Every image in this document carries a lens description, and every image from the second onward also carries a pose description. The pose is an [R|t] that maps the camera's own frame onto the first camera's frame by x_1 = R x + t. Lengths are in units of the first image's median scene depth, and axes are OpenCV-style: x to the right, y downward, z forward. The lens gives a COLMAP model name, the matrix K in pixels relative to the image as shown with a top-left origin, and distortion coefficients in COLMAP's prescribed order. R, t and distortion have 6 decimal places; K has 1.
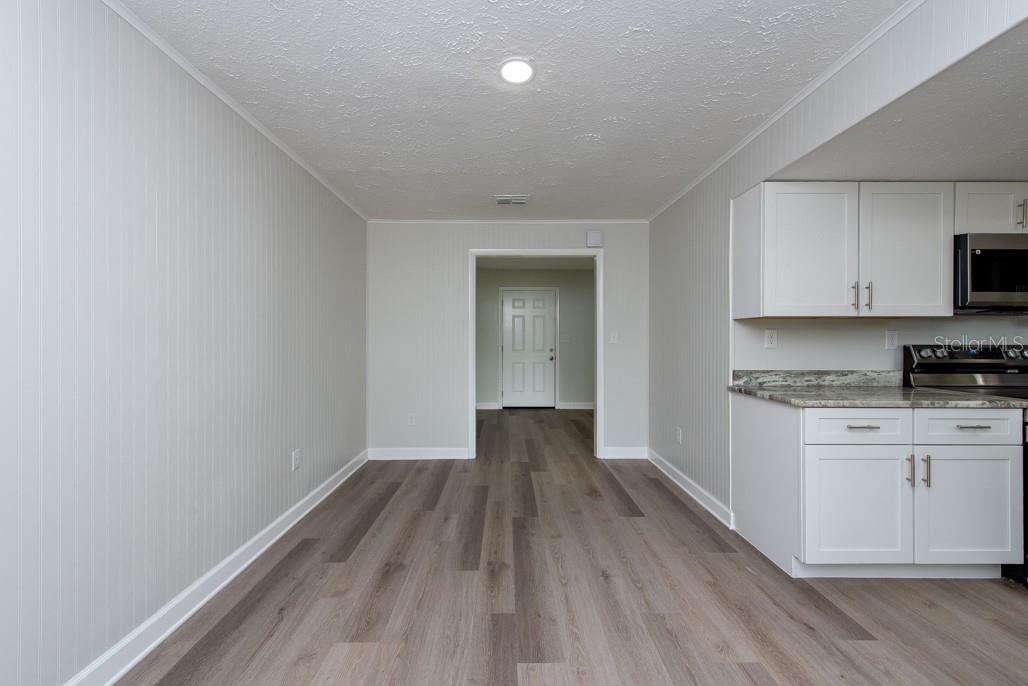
lens RADIAL K [[406.5, 0, 515.0], [0, 406.5, 343.6], [0, 0, 1]] dist [0.016609, -0.004164]
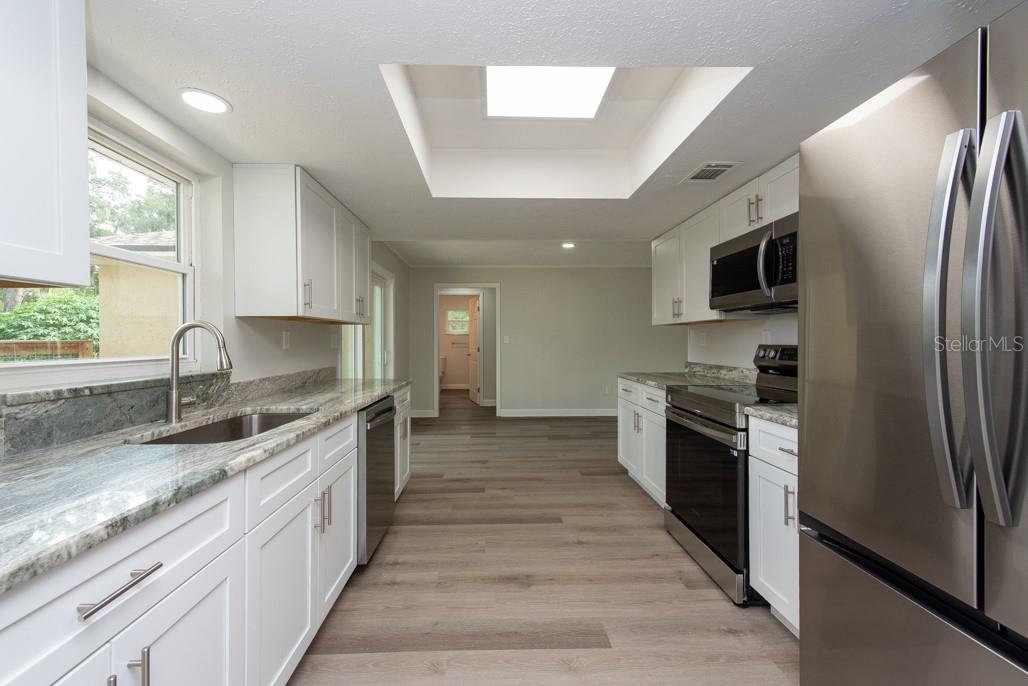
lens RADIAL K [[406.5, 0, 485.3], [0, 406.5, 338.2], [0, 0, 1]] dist [0.016609, -0.004164]
pose [[-0.031511, -0.009582, -0.999457, 1.980584], [-0.006334, 0.999936, -0.009387, 0.001214], [0.999483, 0.006035, -0.031570, 0.347930]]
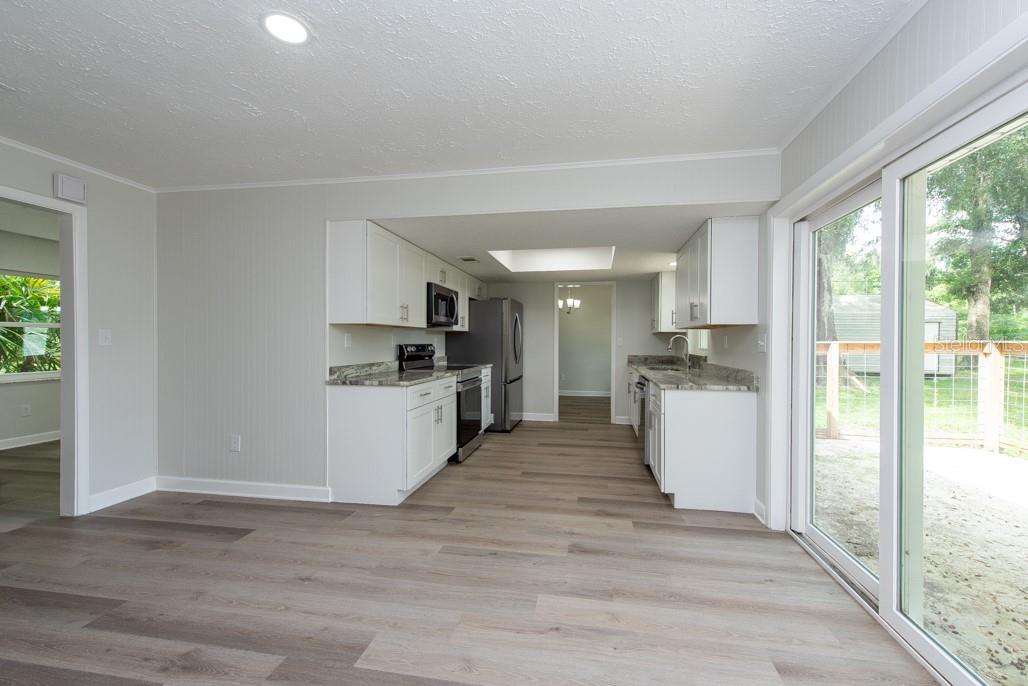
lens RADIAL K [[406.5, 0, 518.5], [0, 406.5, 351.2], [0, 0, 1]] dist [0.016609, -0.004164]
pose [[0.197577, -0.024885, 0.979972, -0.509868], [0.009162, 0.999681, 0.023538, -0.002582], [-0.980245, 0.004328, 0.197742, 0.237579]]
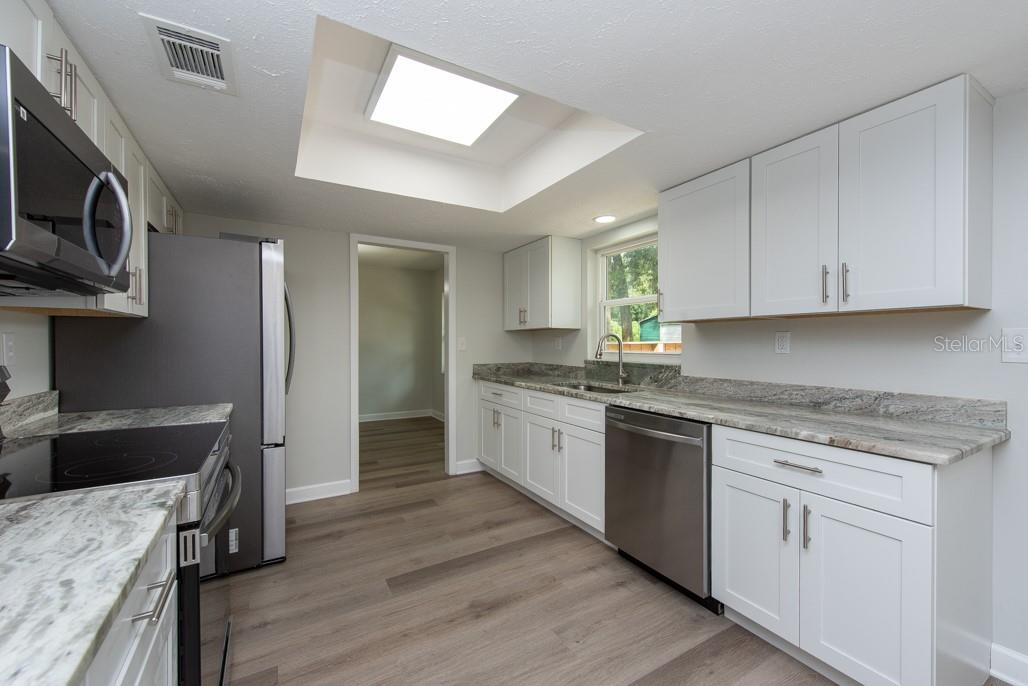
lens RADIAL K [[406.5, 0, 516.9], [0, 406.5, 342.8], [0, 0, 1]] dist [0.016609, -0.004164]
pose [[-0.496519, -0.004038, 0.868016, 0.519159], [0.008418, 0.999920, 0.009467, -0.011578], [-0.867985, 0.012008, -0.496445, 0.702713]]
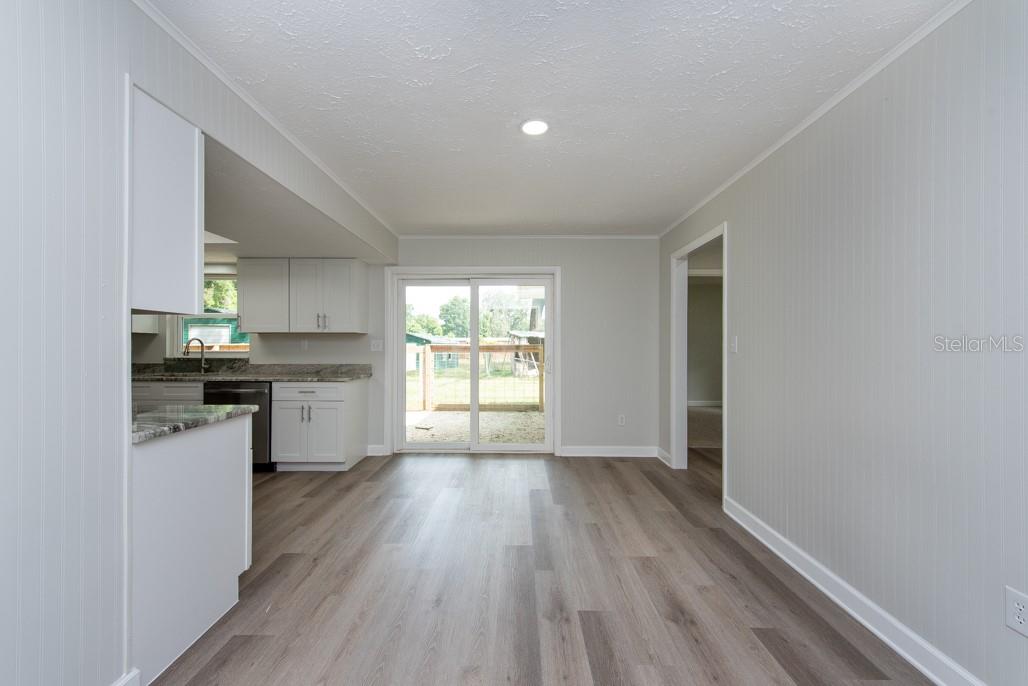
lens RADIAL K [[406.5, 0, 508.7], [0, 406.5, 348.6], [0, 0, 1]] dist [0.016609, -0.004164]
pose [[-0.998868, -0.003574, 0.047444, 0.015624], [-0.002627, 0.999797, 0.020000, -0.019496], [-0.047506, 0.019852, -0.998674, 1.526405]]
